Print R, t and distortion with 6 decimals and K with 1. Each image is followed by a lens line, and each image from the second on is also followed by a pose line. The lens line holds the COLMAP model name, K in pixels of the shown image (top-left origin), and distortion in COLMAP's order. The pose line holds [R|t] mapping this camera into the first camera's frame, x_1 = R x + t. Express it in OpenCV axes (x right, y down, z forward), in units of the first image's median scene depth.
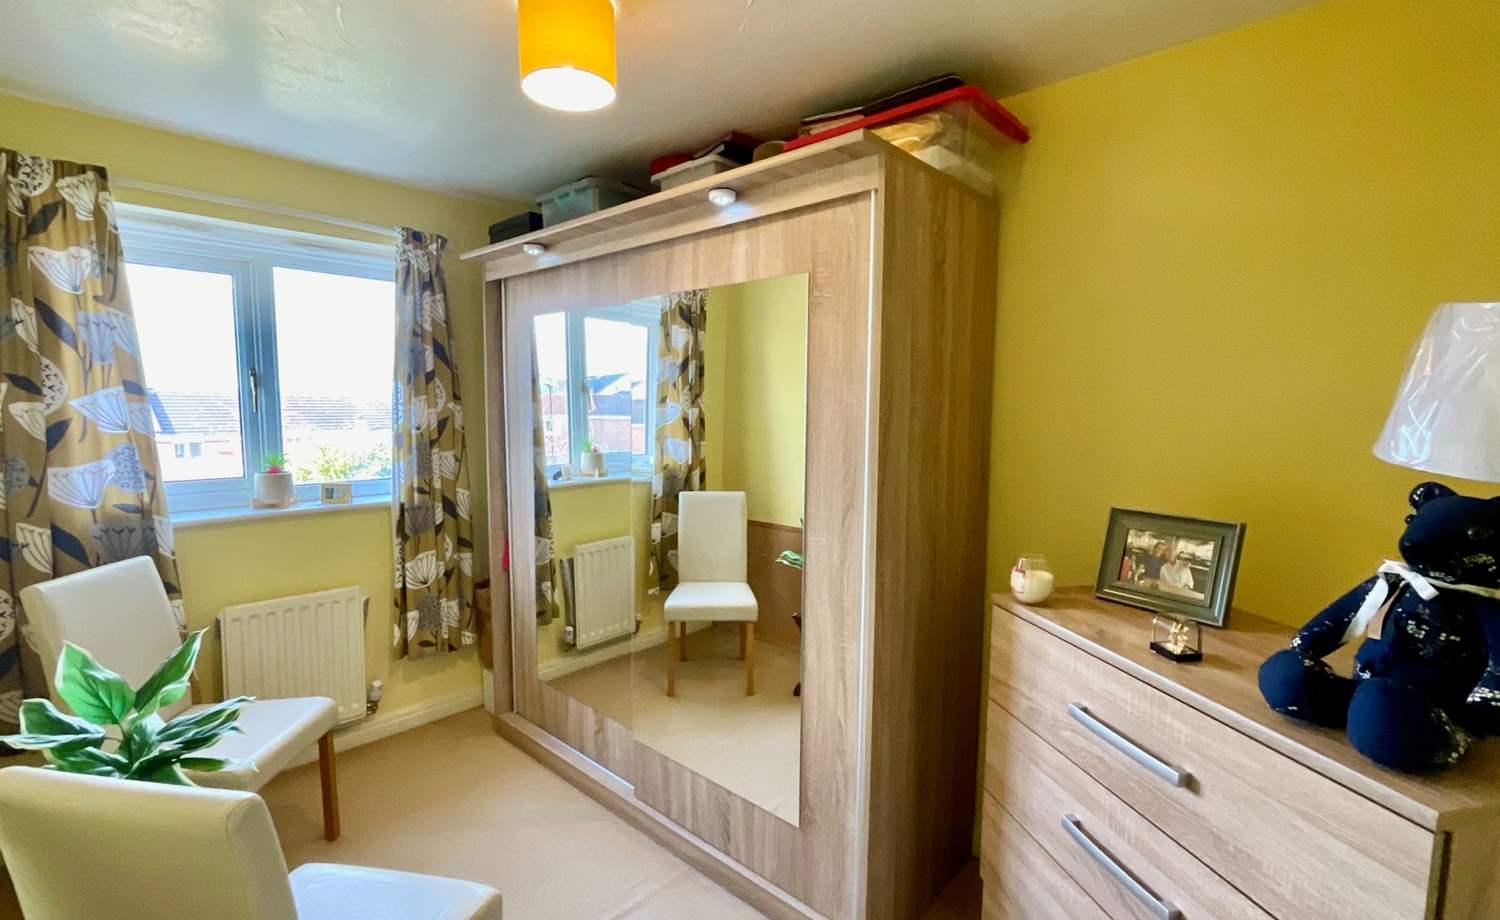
lens RADIAL K [[655.8, 0, 750.5], [0, 655.8, 464.3], [0, 0, 1]] dist [-0.008714, 0.000654]
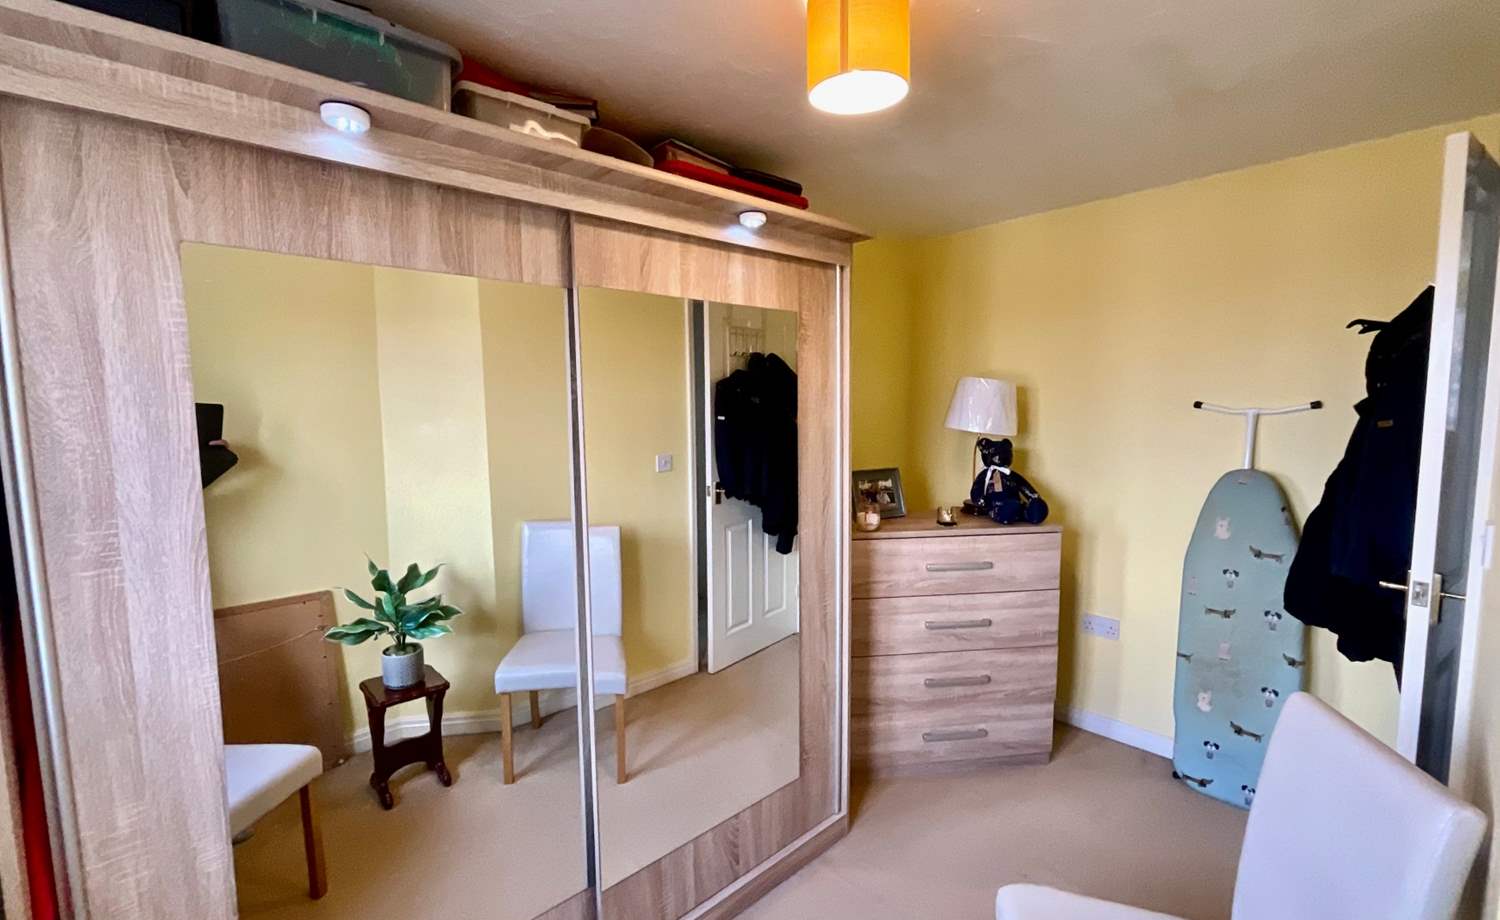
lens RADIAL K [[593.8, 0, 751.1], [0, 593.8, 458.1], [0, 0, 1]] dist [-0.018733, 0.000180]
pose [[0.144119, -0.095881, 0.984904, -1.049215], [0.110628, 0.990617, 0.080249, -0.127196], [-0.983357, 0.097393, 0.153374, 0.965923]]
